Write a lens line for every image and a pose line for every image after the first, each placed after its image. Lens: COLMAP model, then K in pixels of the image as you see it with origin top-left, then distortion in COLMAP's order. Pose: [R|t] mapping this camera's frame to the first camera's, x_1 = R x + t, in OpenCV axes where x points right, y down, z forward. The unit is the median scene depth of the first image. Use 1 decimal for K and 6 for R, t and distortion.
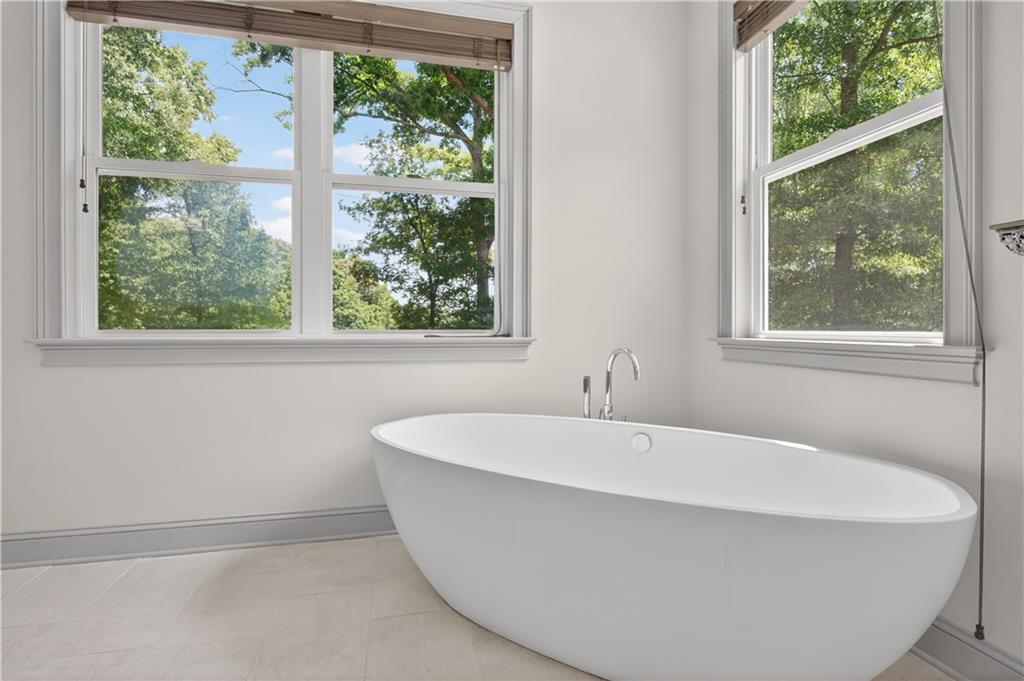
lens RADIAL K [[403.9, 0, 513.6], [0, 403.9, 332.8], [0, 0, 1]] dist [0.000747, -0.000149]
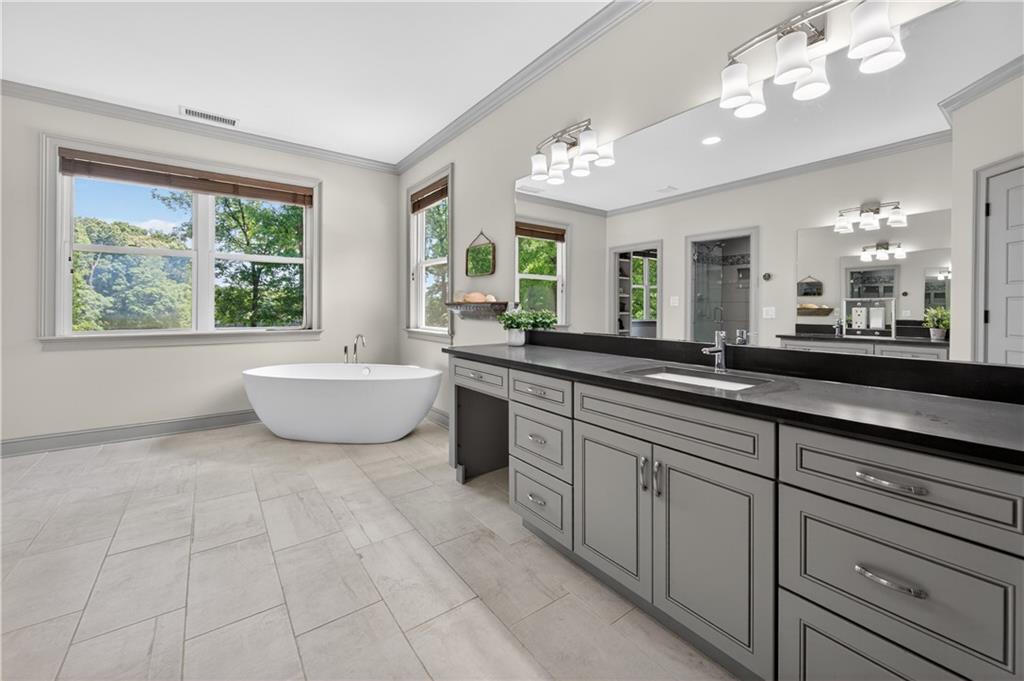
lens RADIAL K [[400.6, 0, 514.4], [0, 400.6, 306.6], [0, 0, 1]] dist [0.001255, 0.000024]
pose [[0.922911, 0.002277, 0.385007, 0.040298], [-0.004518, 0.999978, 0.004917, -0.030577], [-0.384988, -0.006277, 0.922900, -0.337928]]
